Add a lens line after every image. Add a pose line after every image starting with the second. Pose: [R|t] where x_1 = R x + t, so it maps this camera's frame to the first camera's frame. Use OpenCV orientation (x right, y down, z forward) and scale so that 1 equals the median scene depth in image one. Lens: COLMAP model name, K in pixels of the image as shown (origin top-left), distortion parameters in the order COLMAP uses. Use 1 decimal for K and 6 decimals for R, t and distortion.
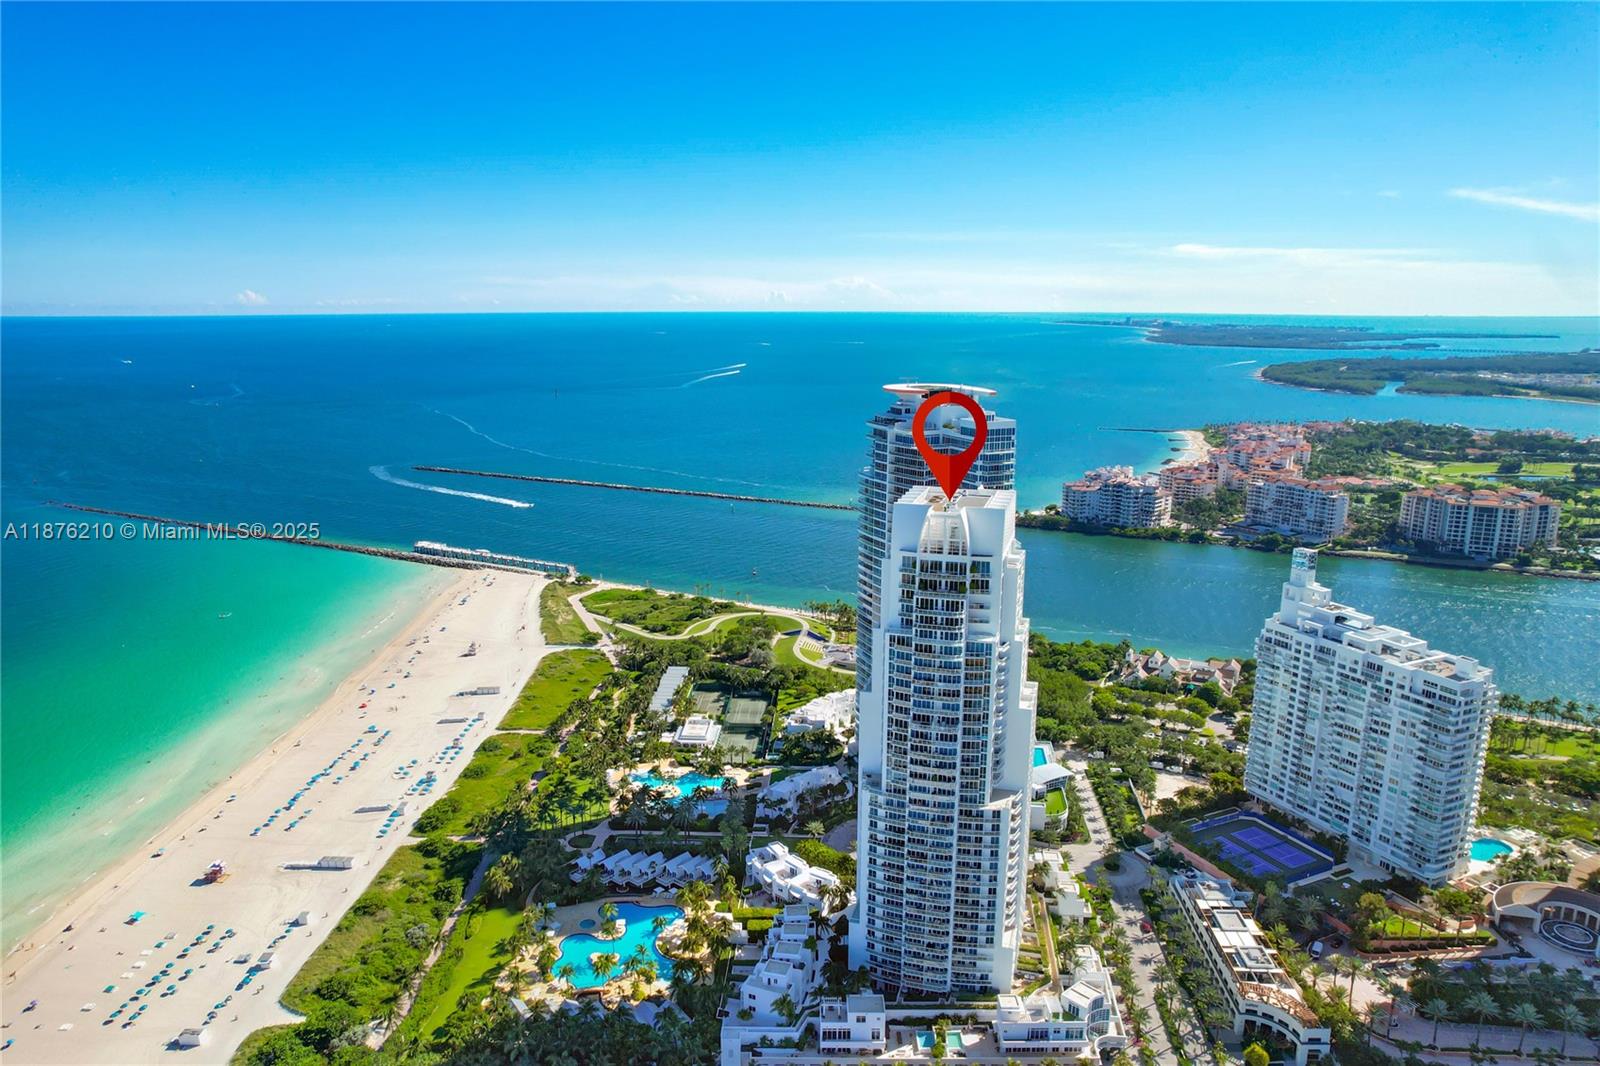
lens RADIAL K [[1041.2, 0, 800.0], [0, 1041.2, 533.0], [0, 0, 1]] dist [-0.070552, 0.056414]
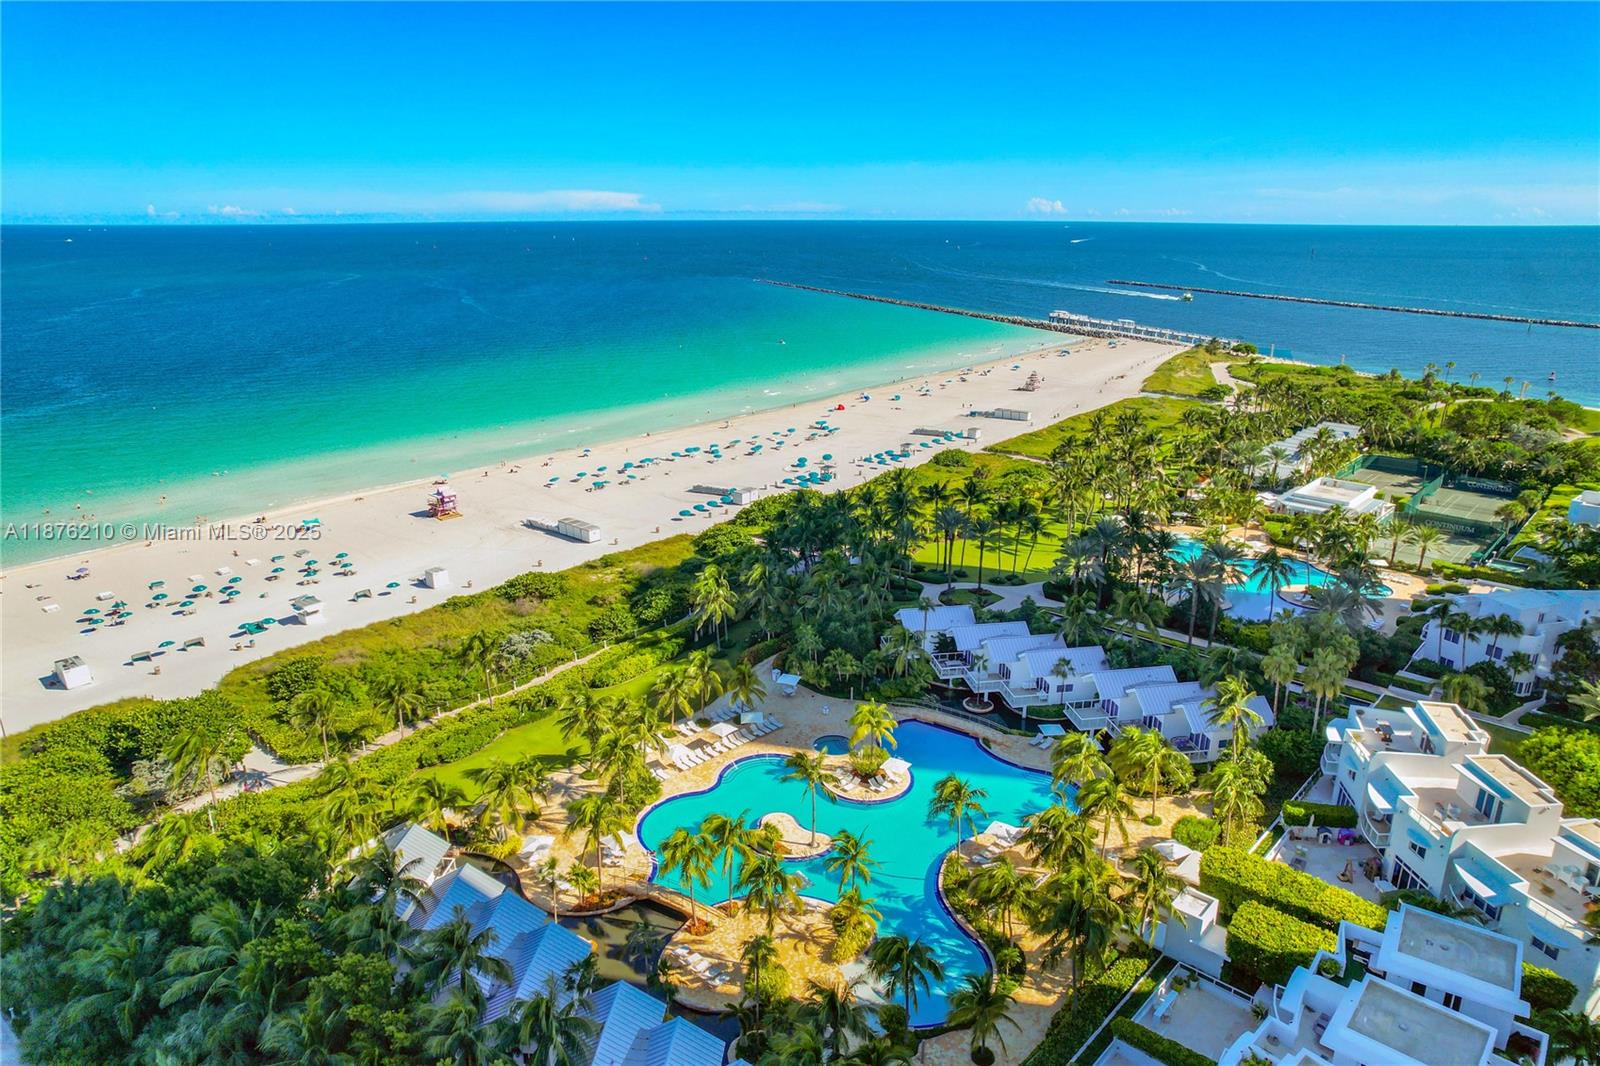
lens RADIAL K [[1041.2, 0, 800.0], [0, 1041.2, 533.0], [0, 0, 1]] dist [-0.070552, 0.056414]
pose [[0.766428, 0.194533, -0.612164, 0.005073], [-0.135234, 0.980544, 0.142285, 0.248358], [0.627933, -0.026266, 0.777824, 0.692349]]
